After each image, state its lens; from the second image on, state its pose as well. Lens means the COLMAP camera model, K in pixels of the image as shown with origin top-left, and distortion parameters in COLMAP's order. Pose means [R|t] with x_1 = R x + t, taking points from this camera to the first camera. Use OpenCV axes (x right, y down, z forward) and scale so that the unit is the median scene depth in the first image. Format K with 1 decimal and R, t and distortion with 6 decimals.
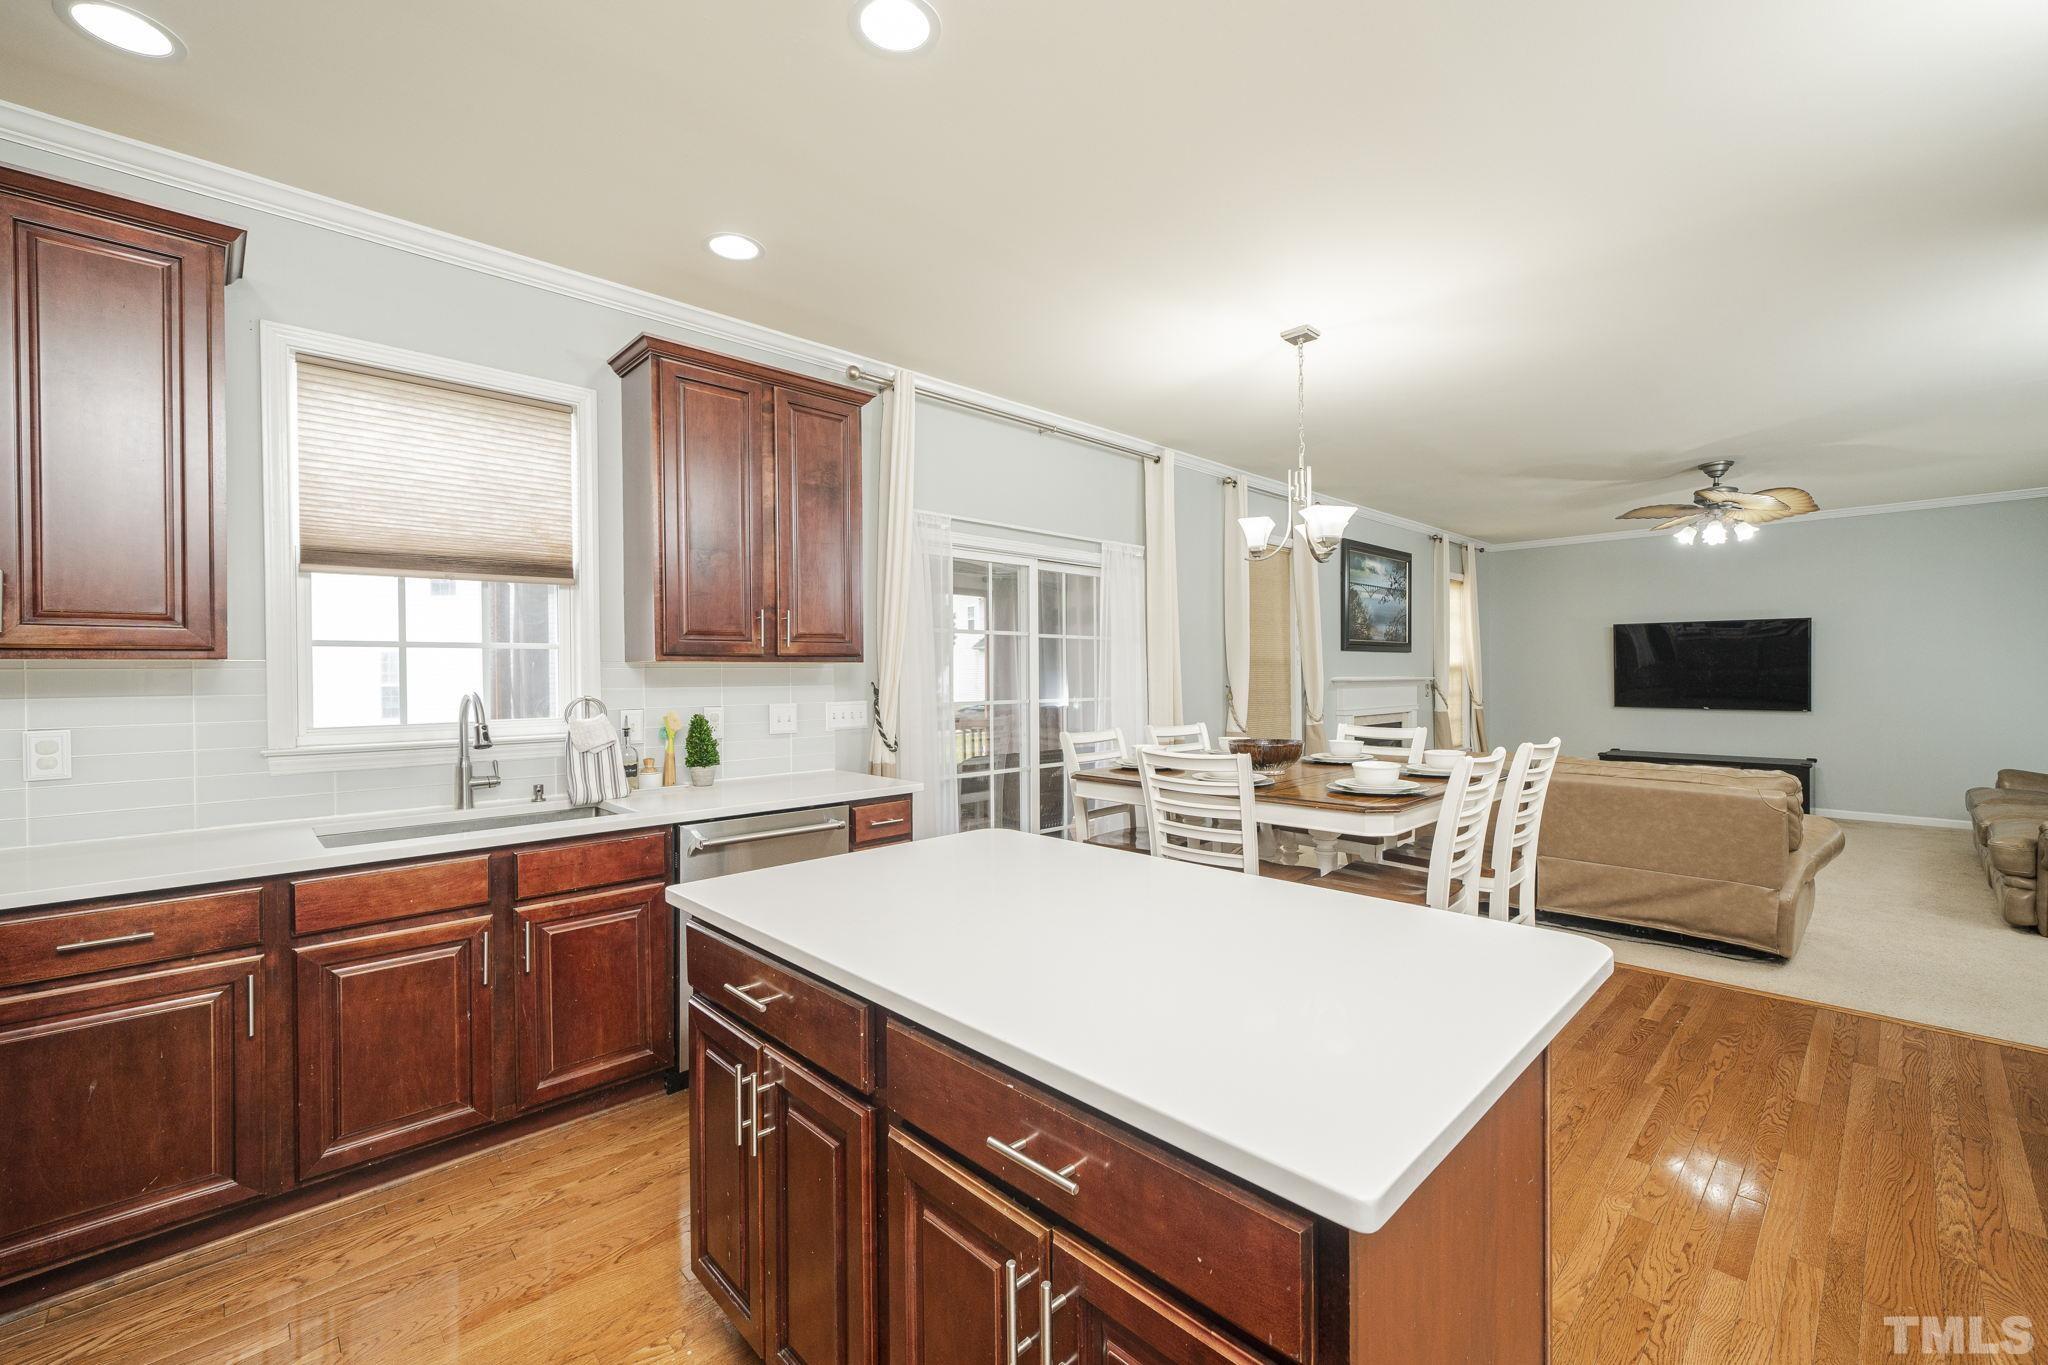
lens RADIAL K [[824.7, 0, 1027.8], [0, 824.7, 687.0], [0, 0, 1]] dist [0.000724, 0.000227]
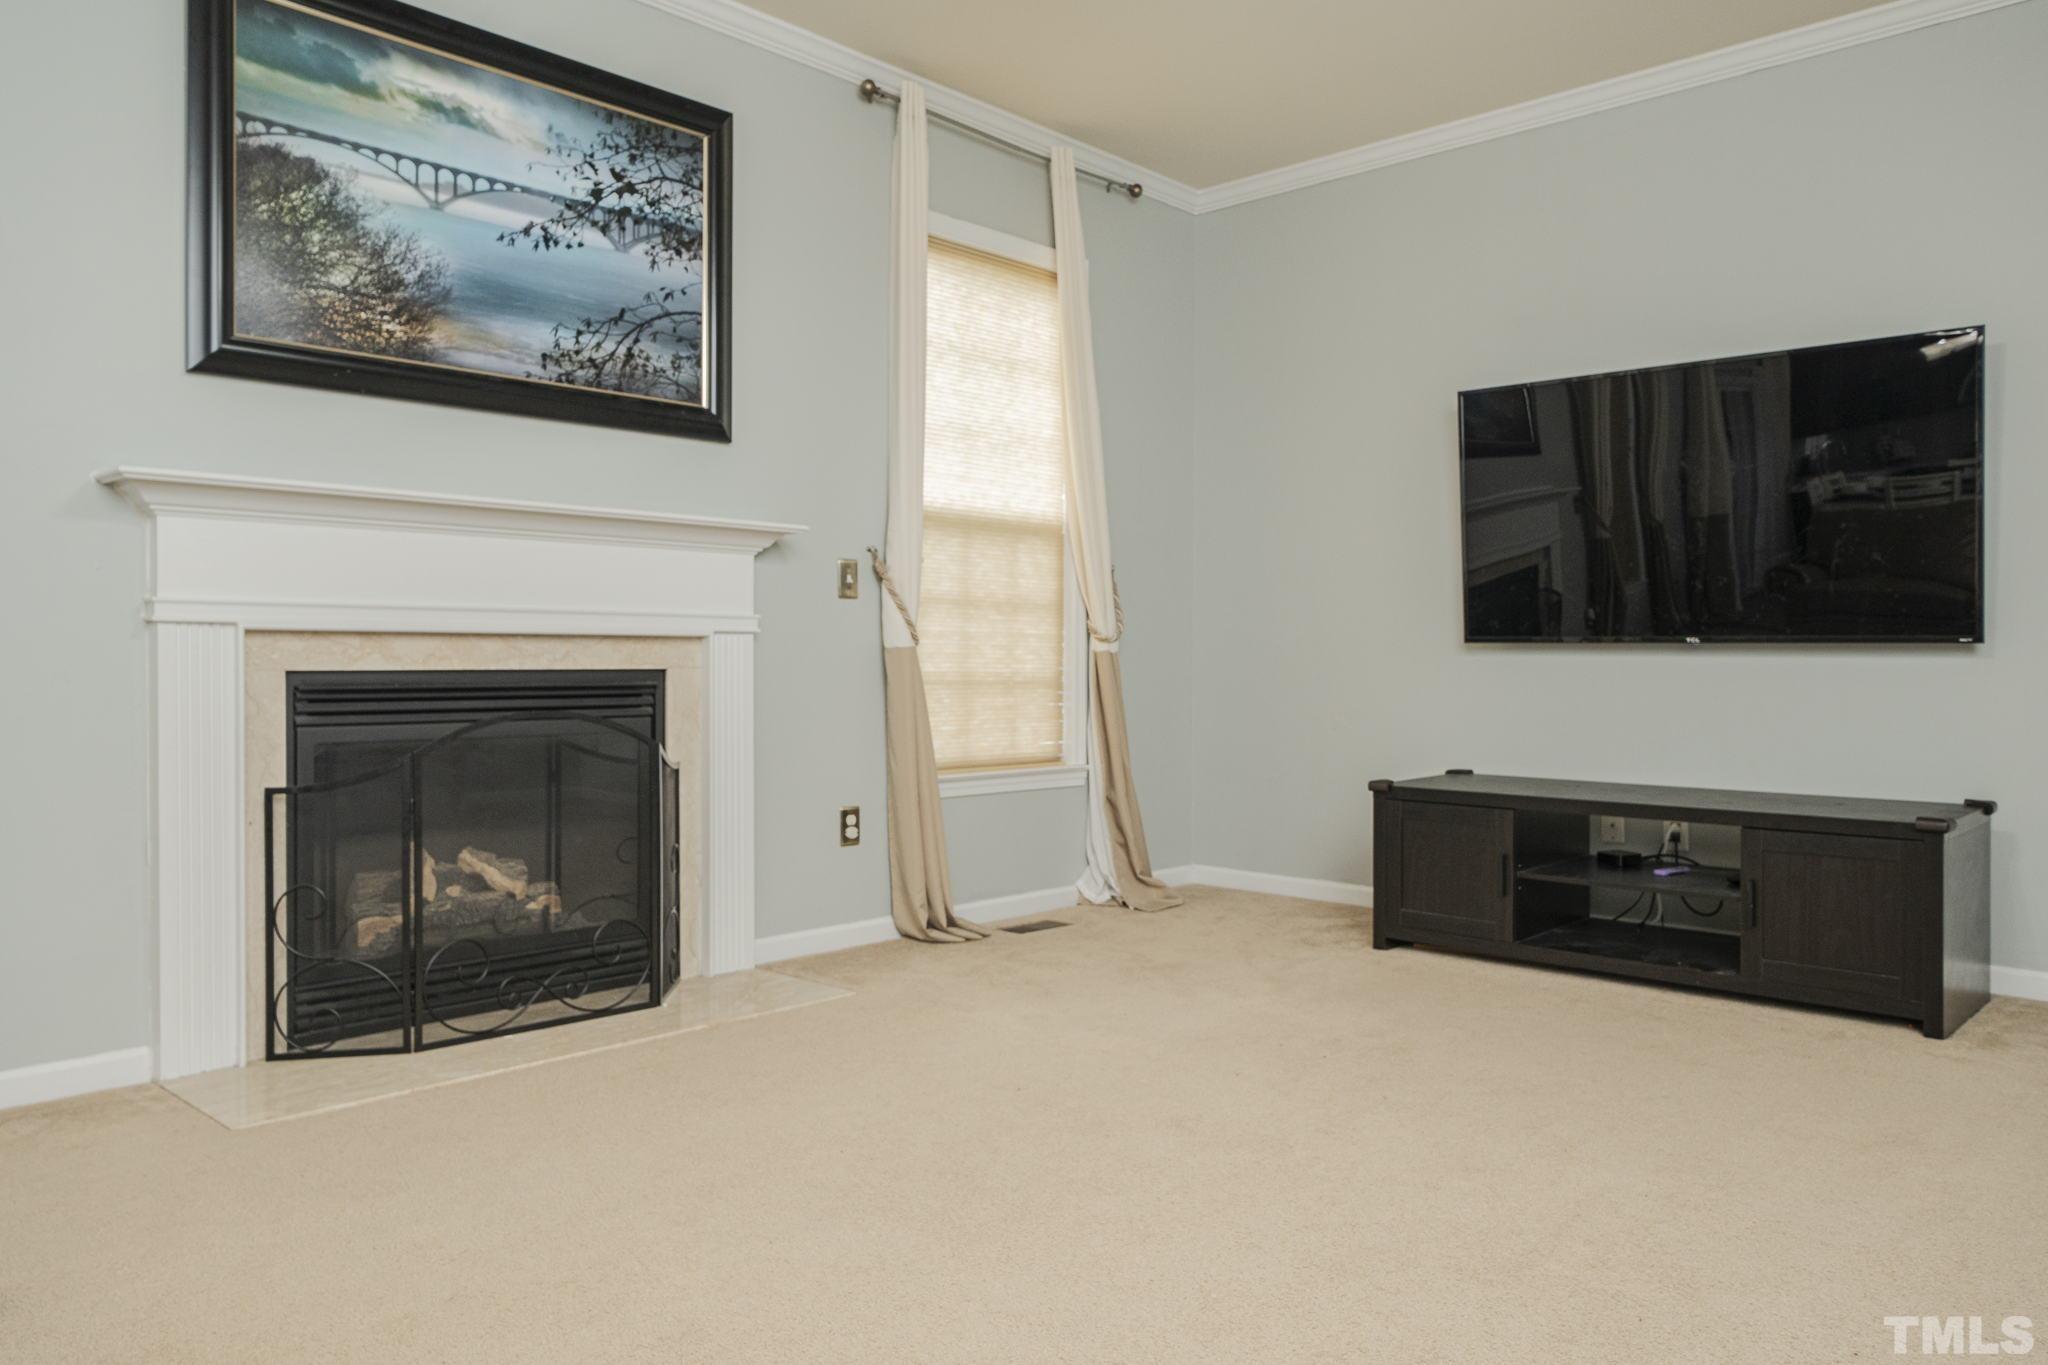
lens RADIAL K [[1426.9, 0, 1019.1], [0, 1426.9, 672.2], [0, 0, 1]] dist [0.002910, -0.003660]
pose [[0.997998, 0.006853, 0.062866, 0.762266], [-0.006246, 0.999932, -0.009846, 0.064276], [-0.062929, 0.009433, 0.997973, 0.677042]]
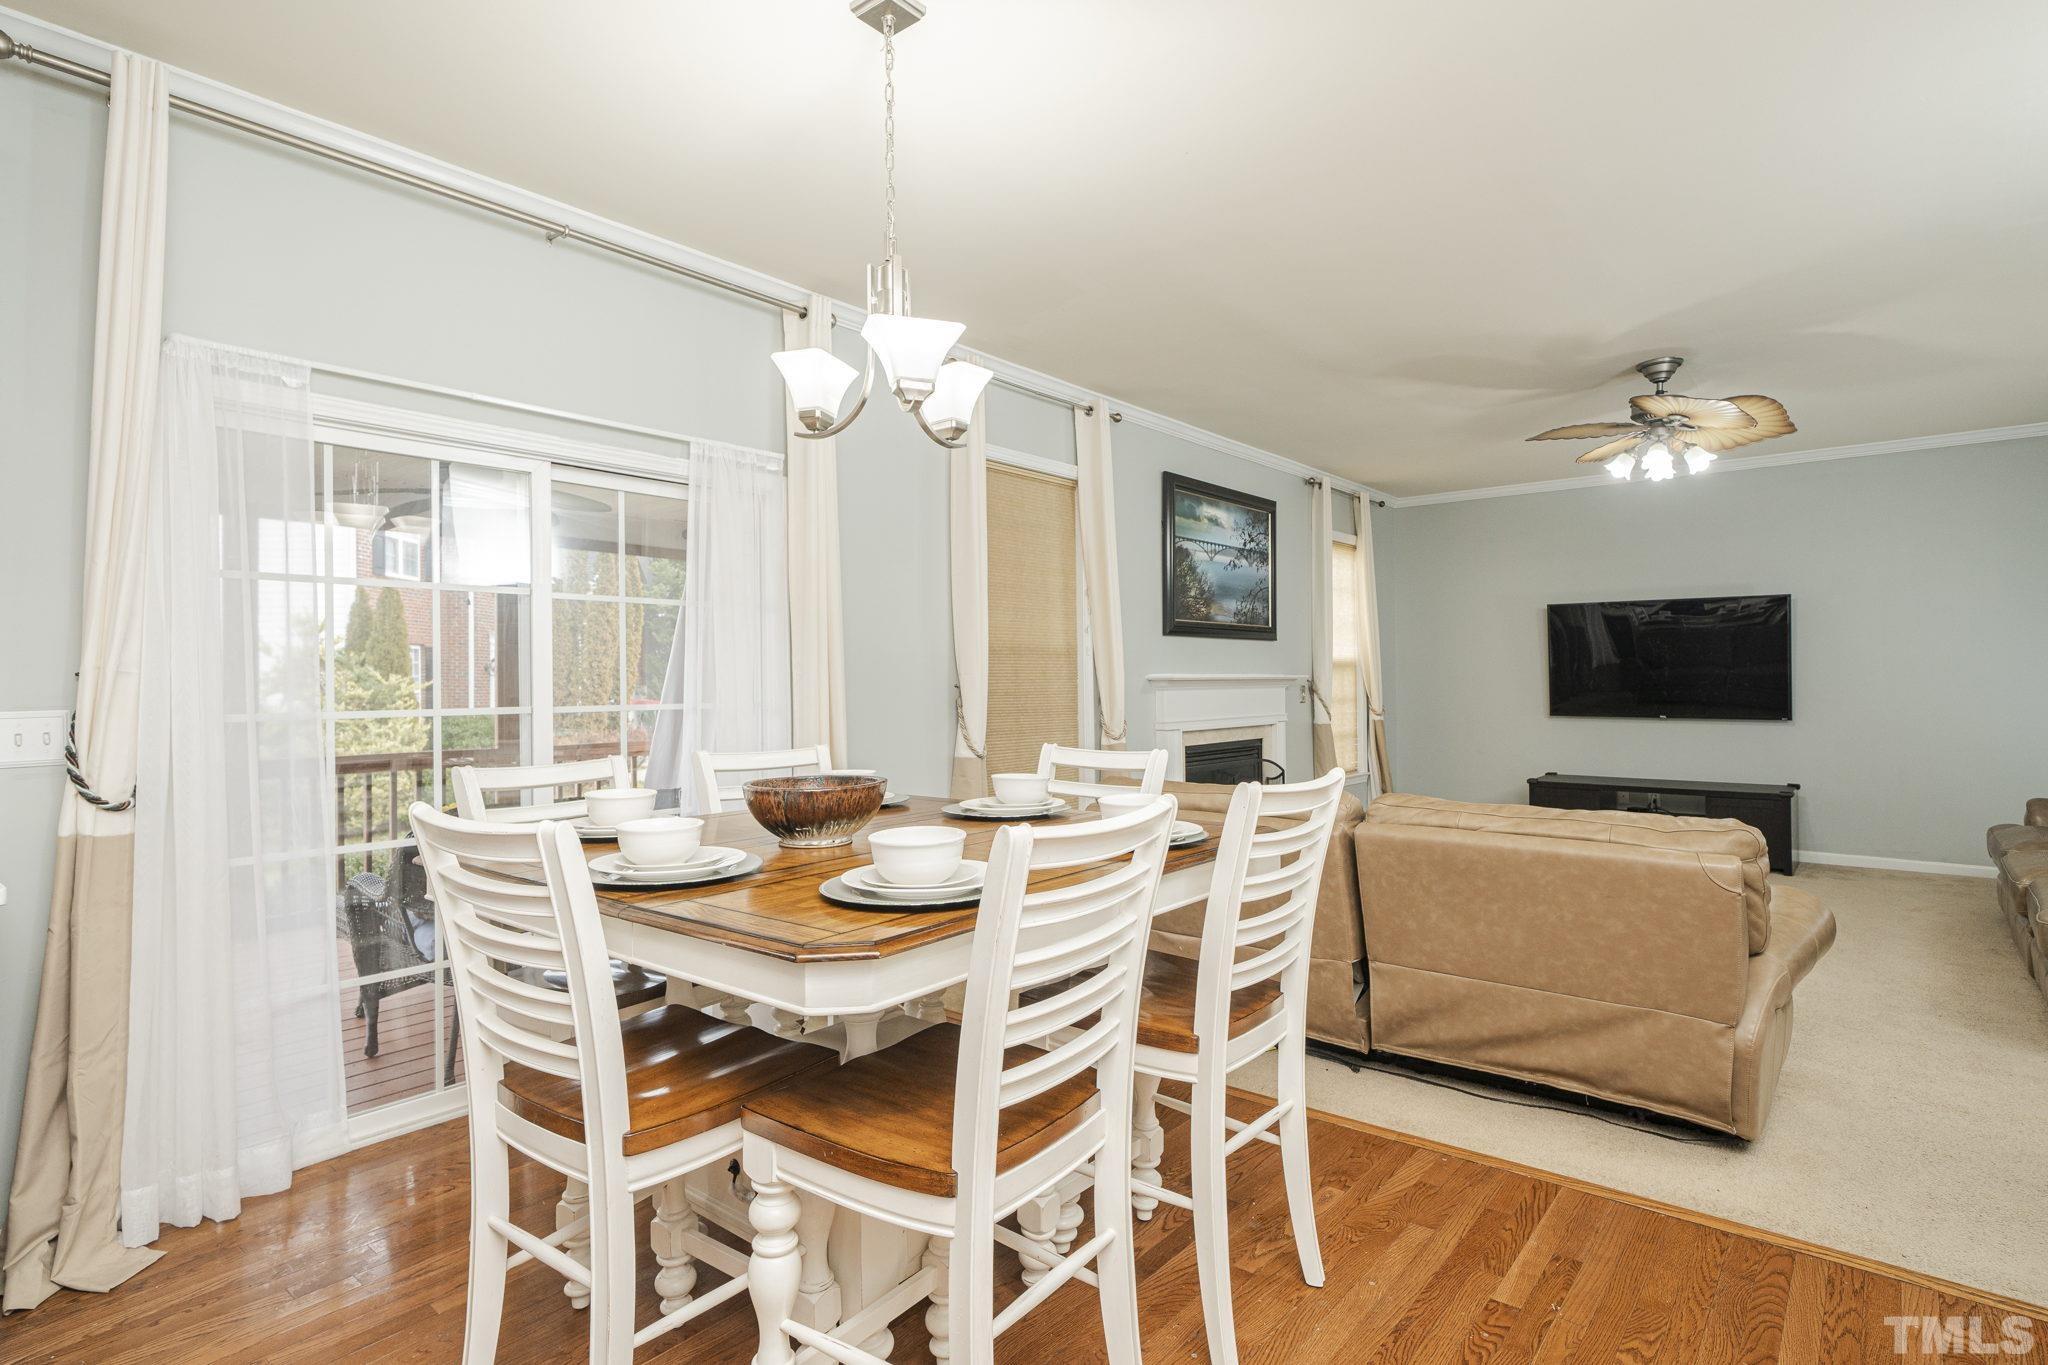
lens RADIAL K [[1026.9, 0, 1018.2], [0, 1026.9, 685.9], [0, 0, 1]] dist [0.002463, -0.001305]
pose [[0.993987, -0.003878, 0.109431, 0.209318], [0.005219, 0.999915, -0.011966, 0.008656], [-0.109375, 0.012465, 0.993922, 0.210564]]
